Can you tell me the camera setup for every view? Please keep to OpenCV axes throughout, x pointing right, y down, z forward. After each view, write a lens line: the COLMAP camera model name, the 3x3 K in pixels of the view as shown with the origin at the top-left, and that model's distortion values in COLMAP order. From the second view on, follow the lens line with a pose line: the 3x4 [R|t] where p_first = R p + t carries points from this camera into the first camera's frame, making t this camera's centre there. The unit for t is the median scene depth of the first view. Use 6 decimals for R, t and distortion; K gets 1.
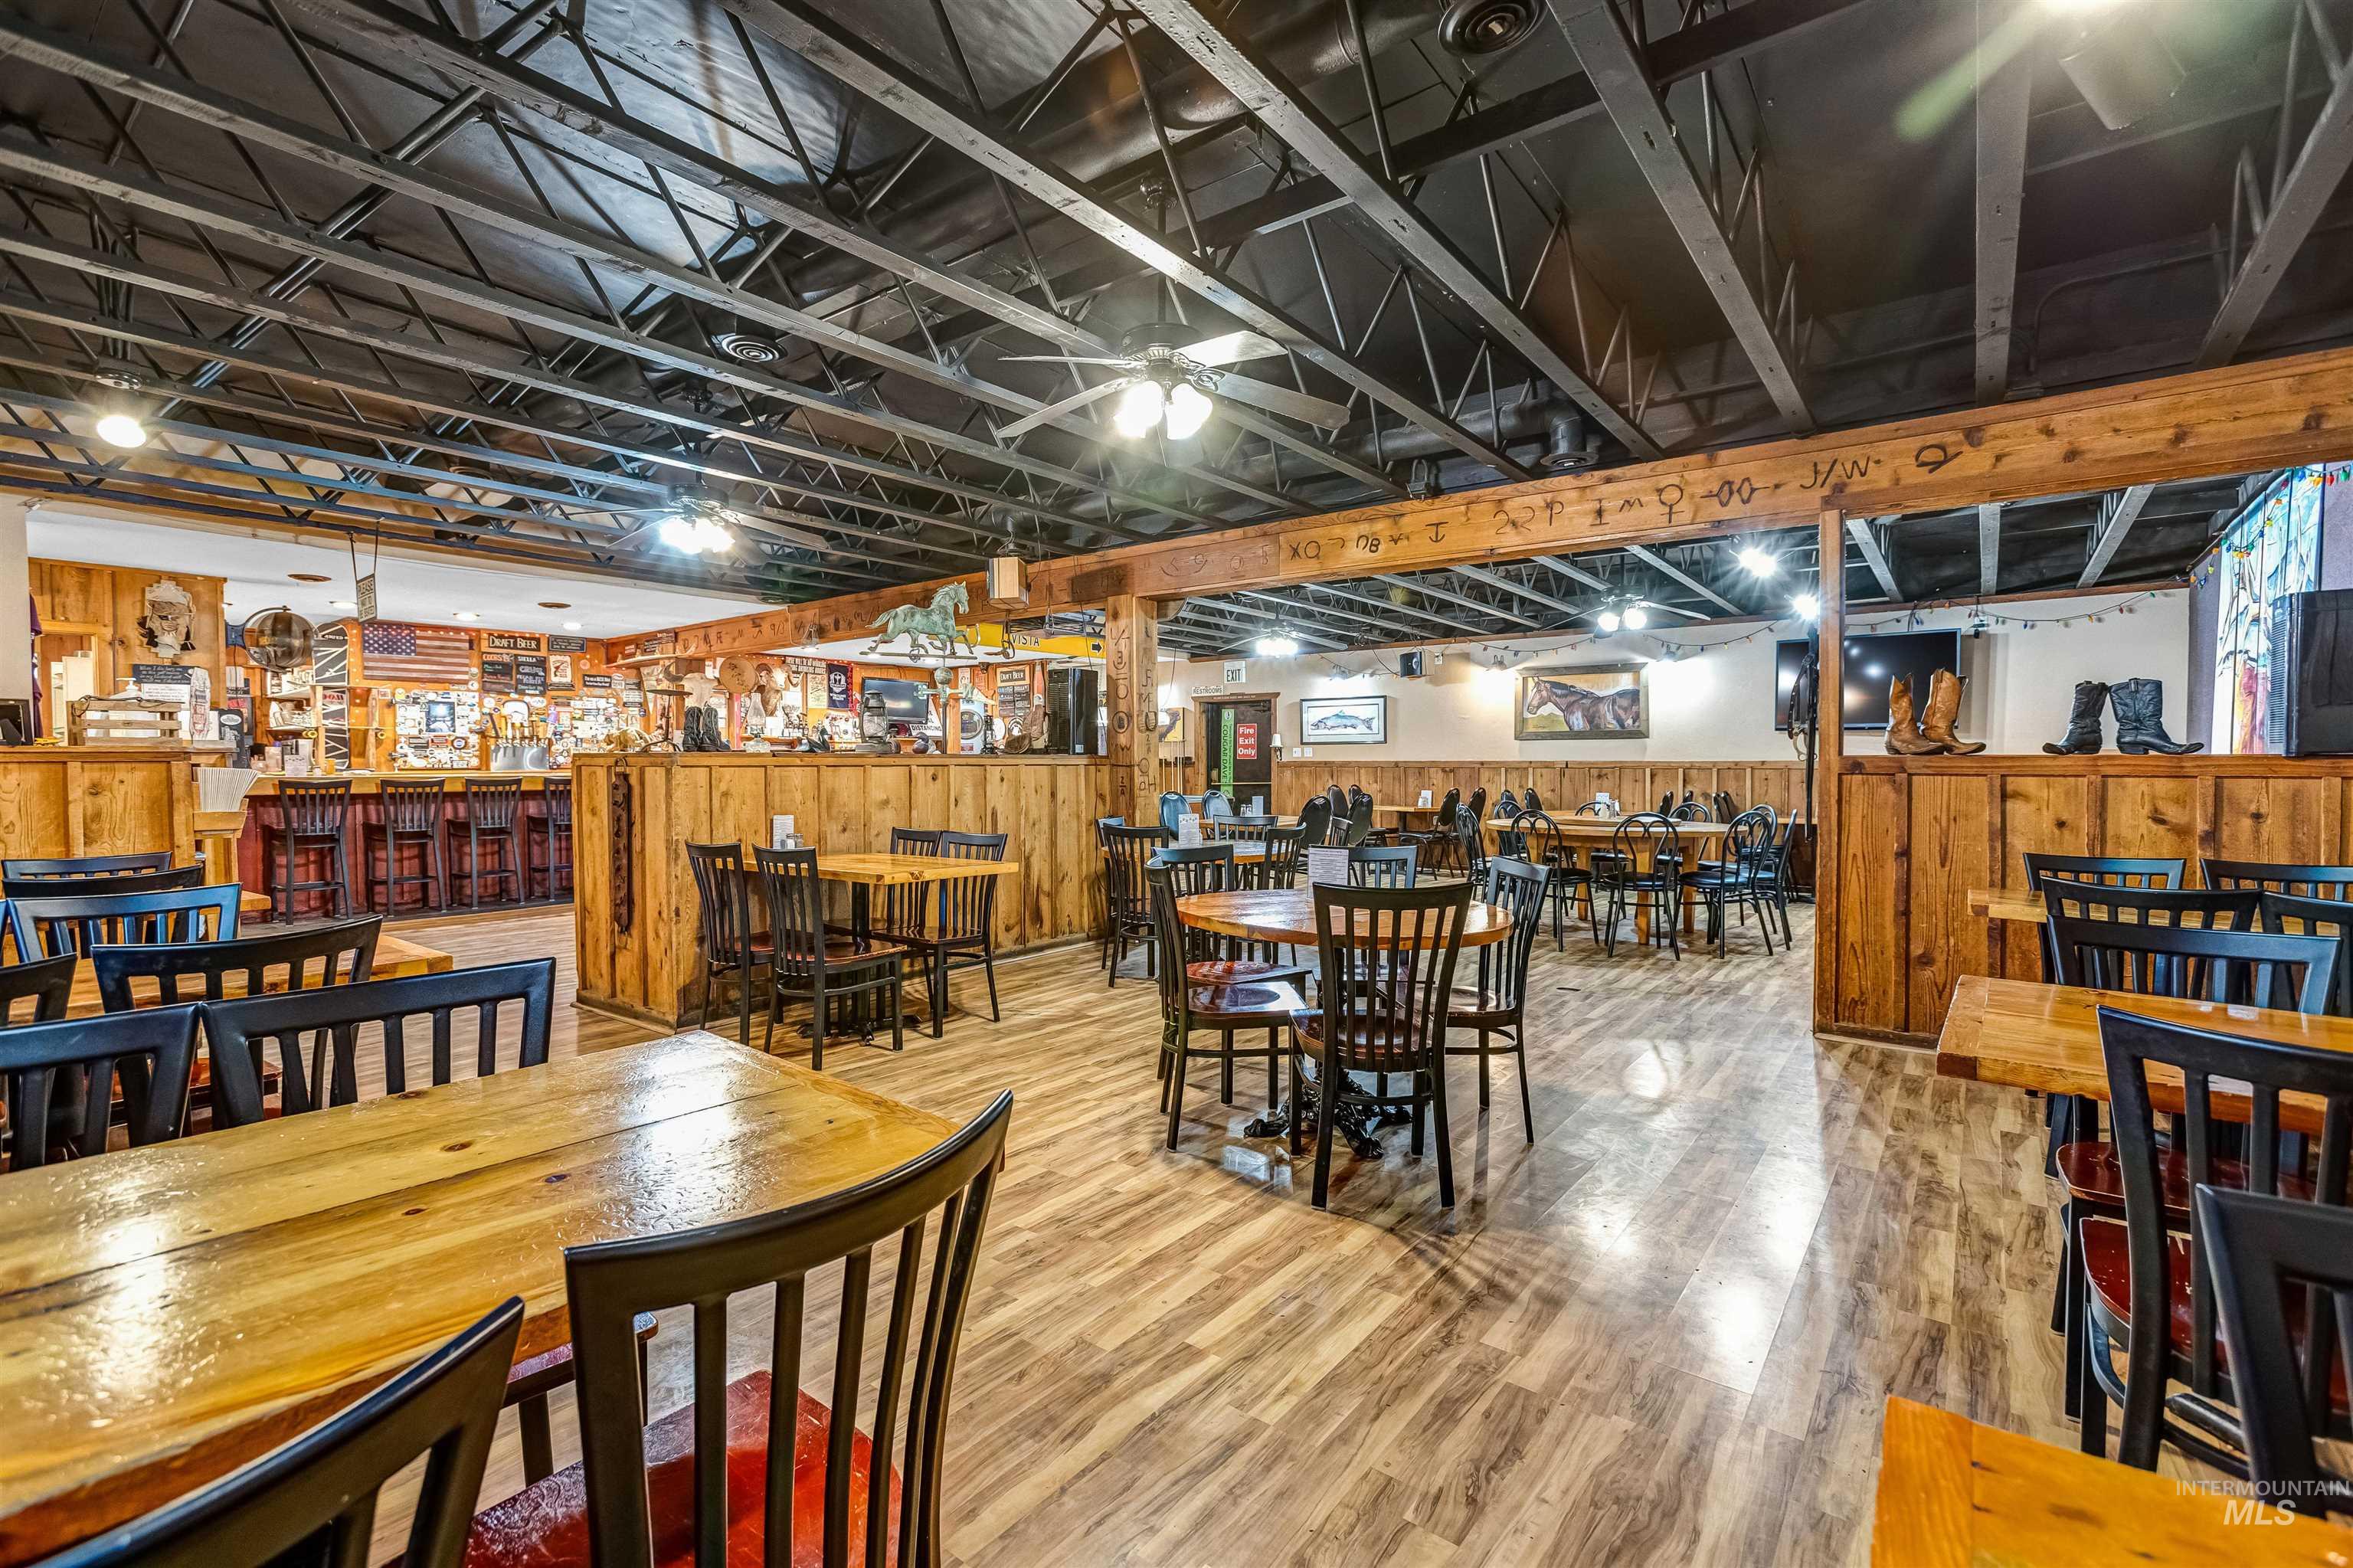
lens RADIAL K [[1064.4, 0, 1148.8], [0, 1064.4, 783.2], [0, 0, 1]] dist [-0.025671, 0.000051]
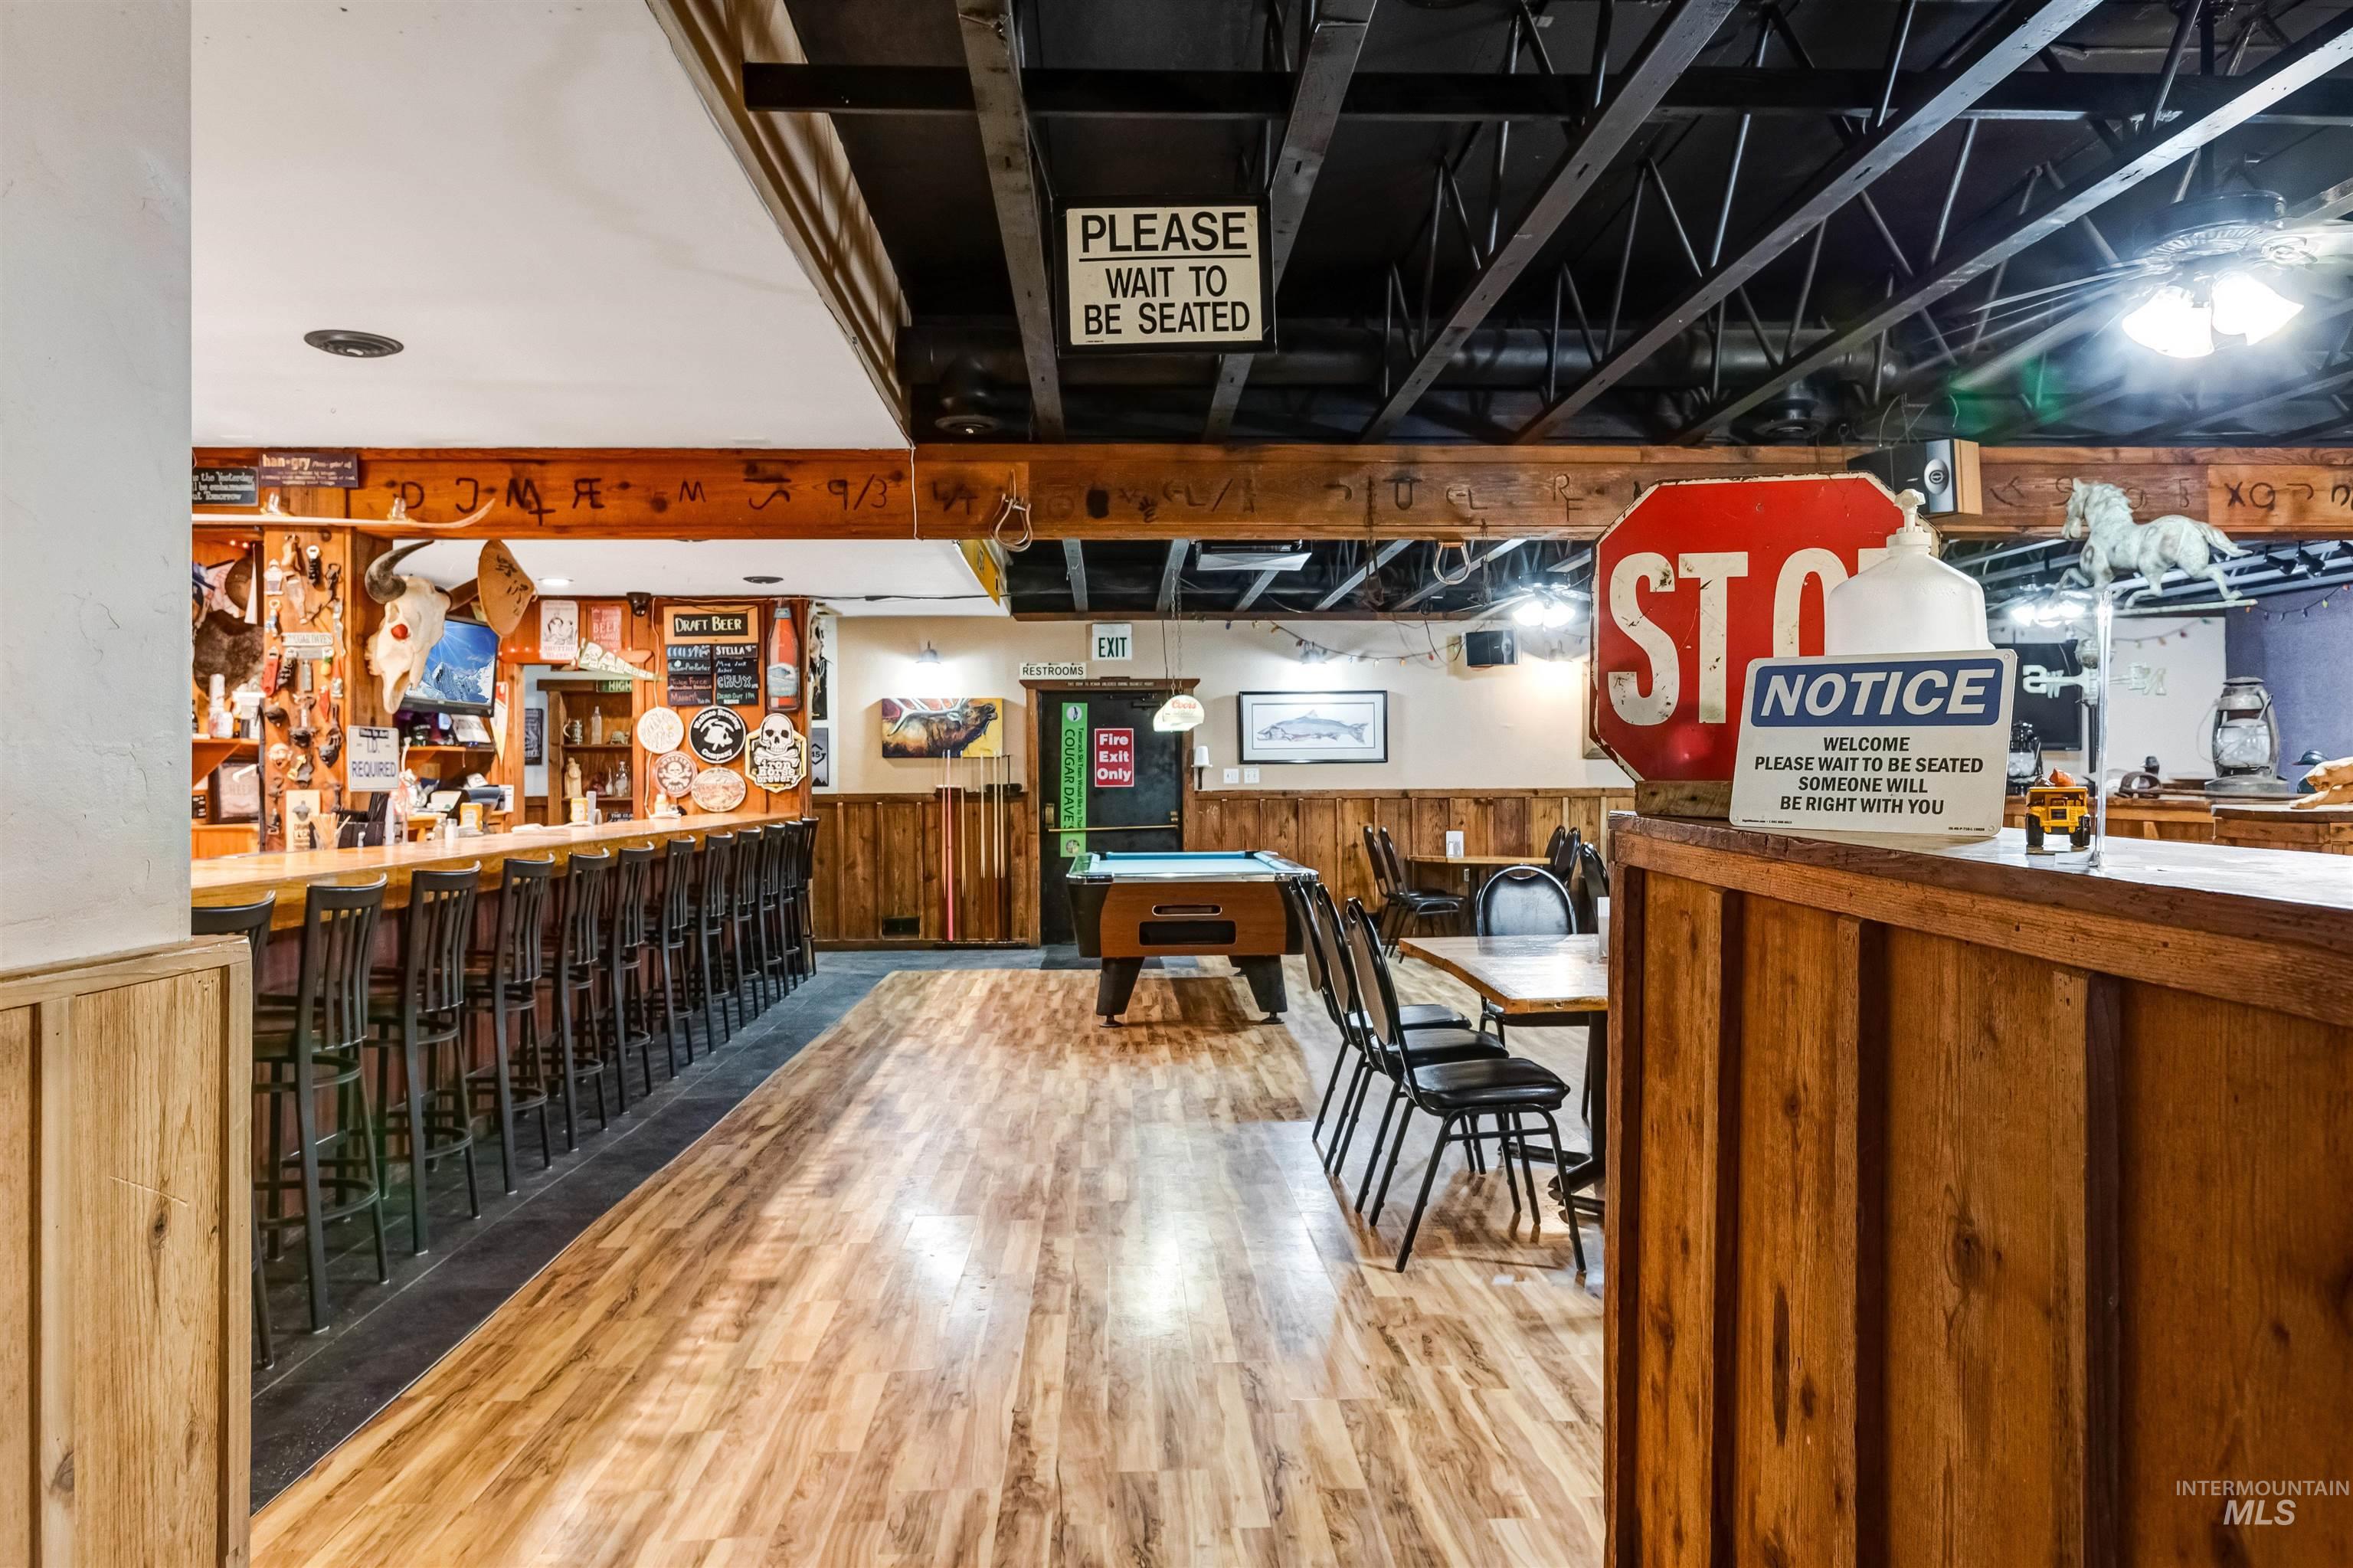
lens RADIAL K [[1579.1, 0, 1220.8], [0, 1579.1, 764.5], [0, 0, 1]] dist [0.020840, -0.000836]
pose [[0.741145, 0.001248, 0.671344, -0.534719], [0.018542, 0.999579, -0.022328, -0.016722], [-0.671089, 0.028997, 0.740810, 0.349550]]
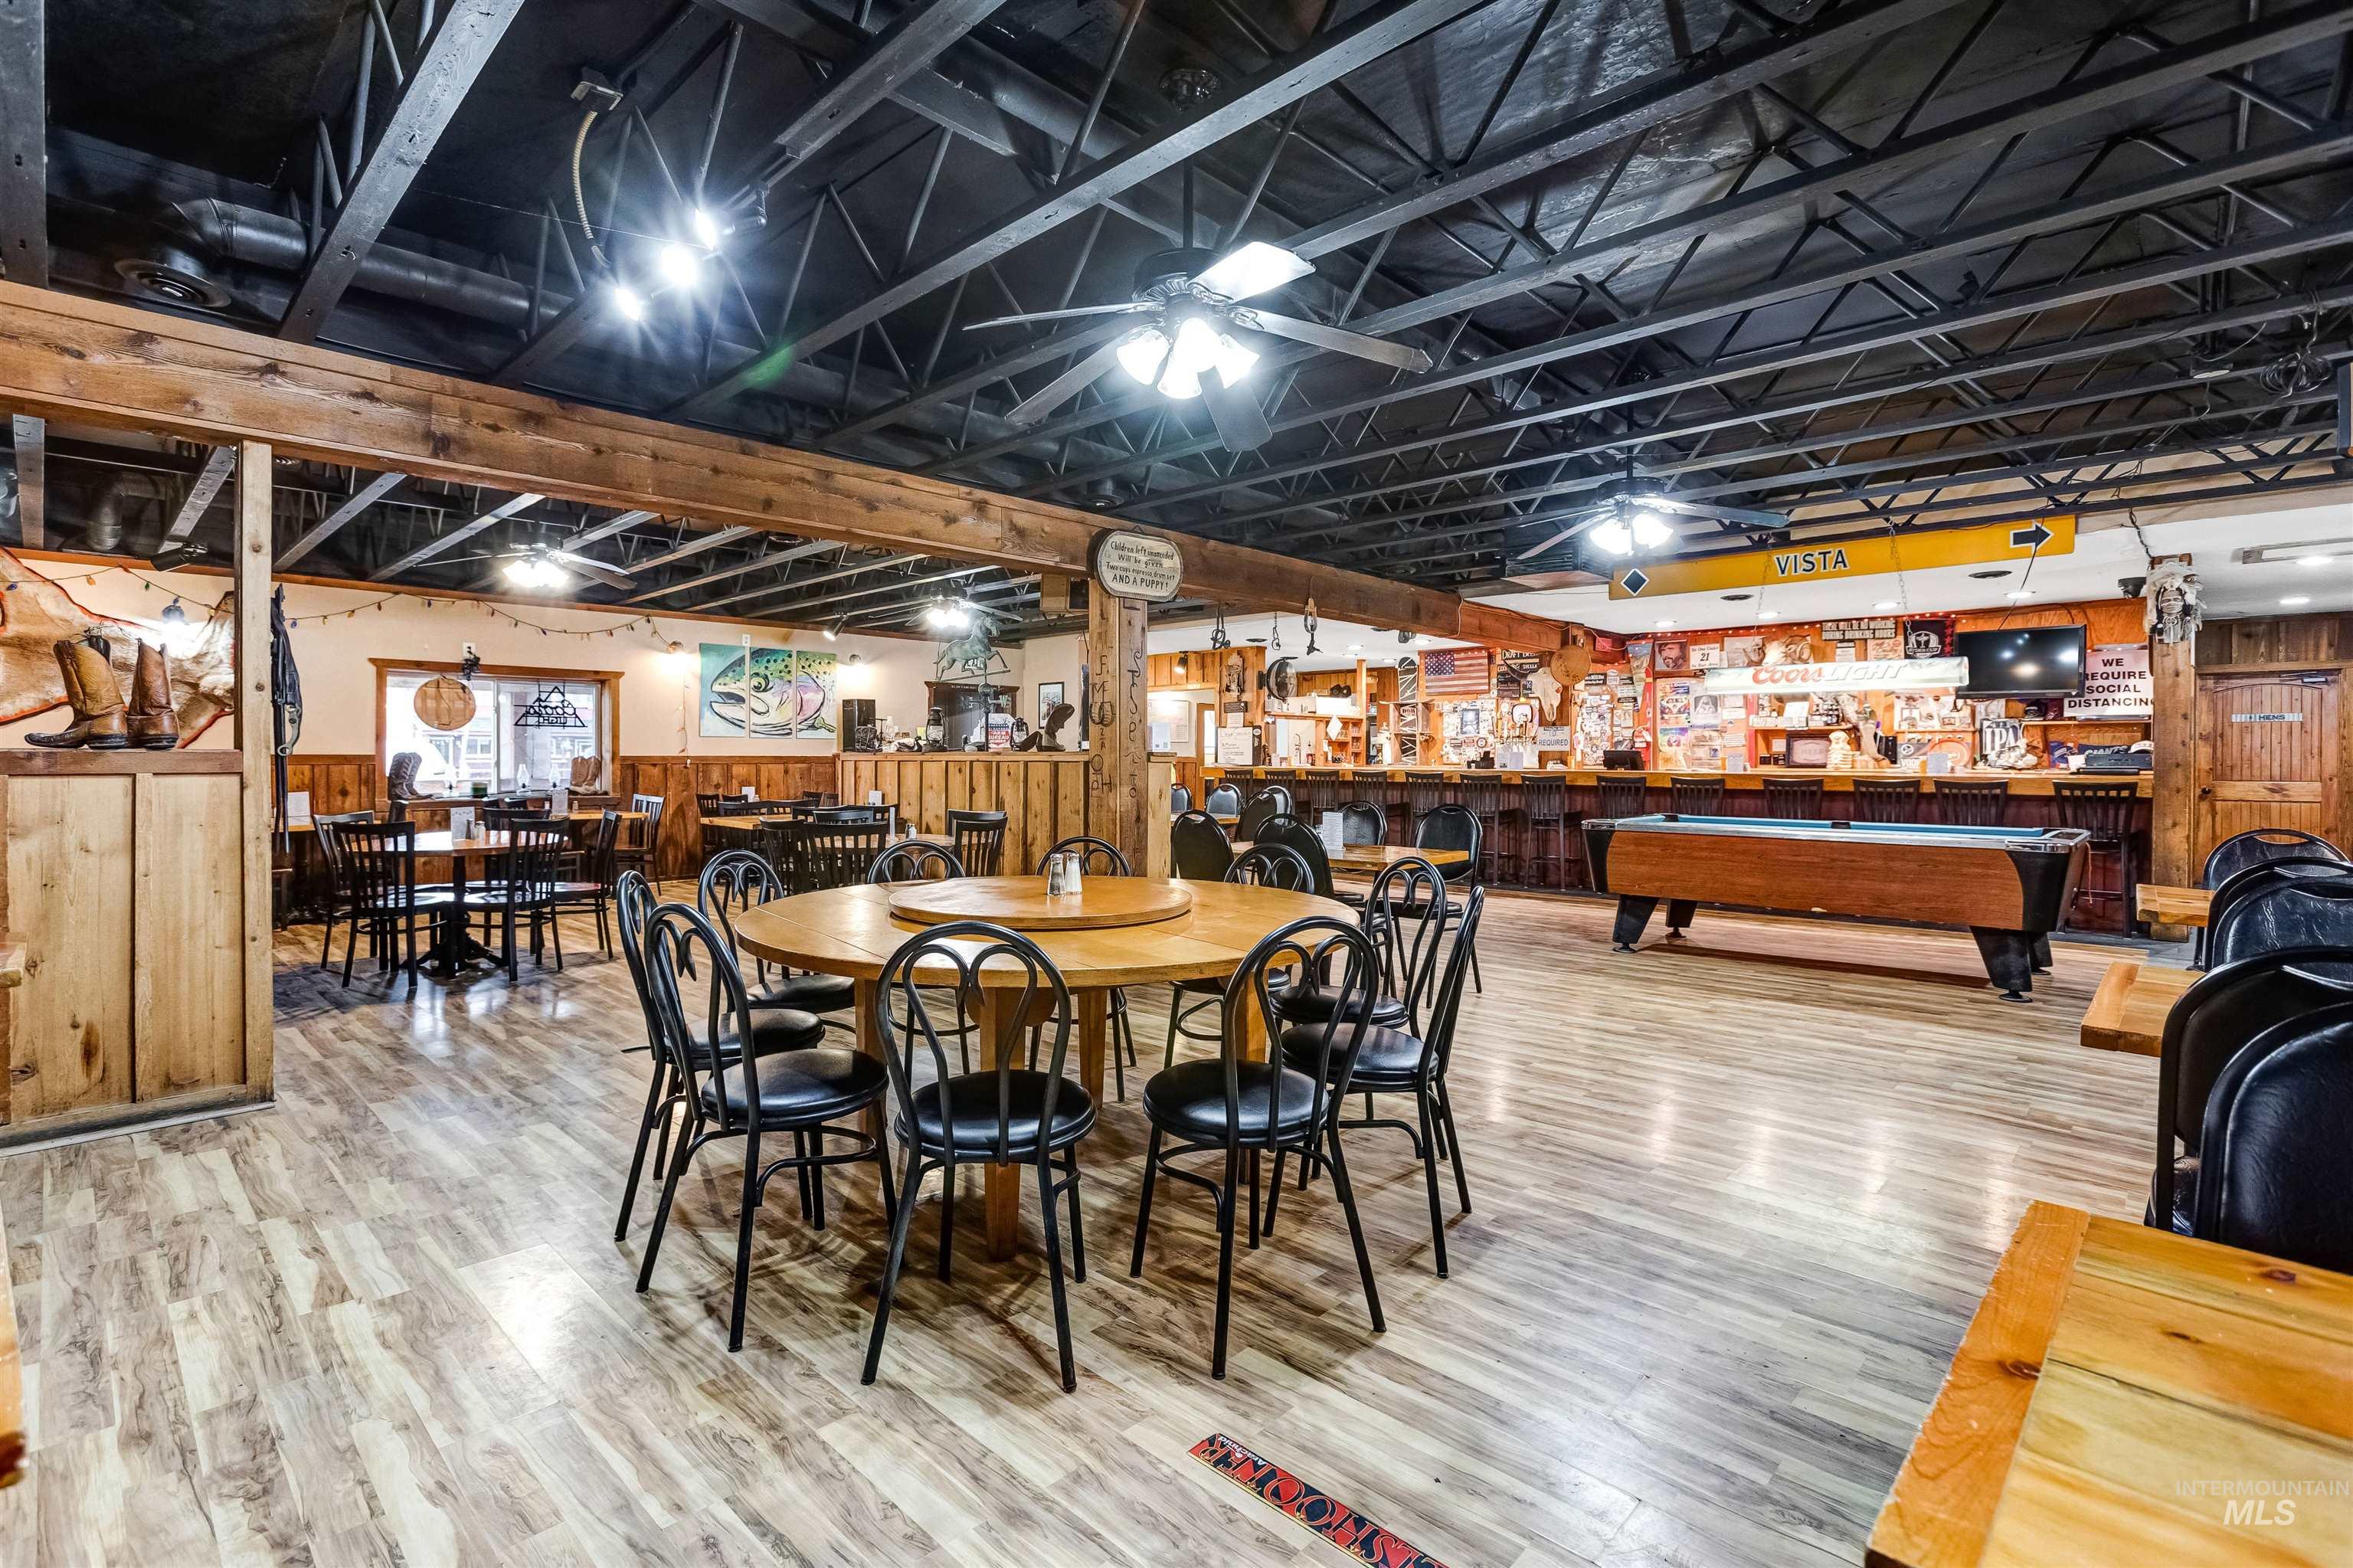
lens RADIAL K [[1042.6, 0, 1188.8], [0, 1042.6, 771.2], [0, 0, 1]] dist [-0.022511, 0.013854]
pose [[-0.063307, 0.014320, -0.997891, 0.503911], [-0.021035, 0.999656, 0.015680, -0.015094], [0.997772, 0.021983, -0.062984, 0.666391]]
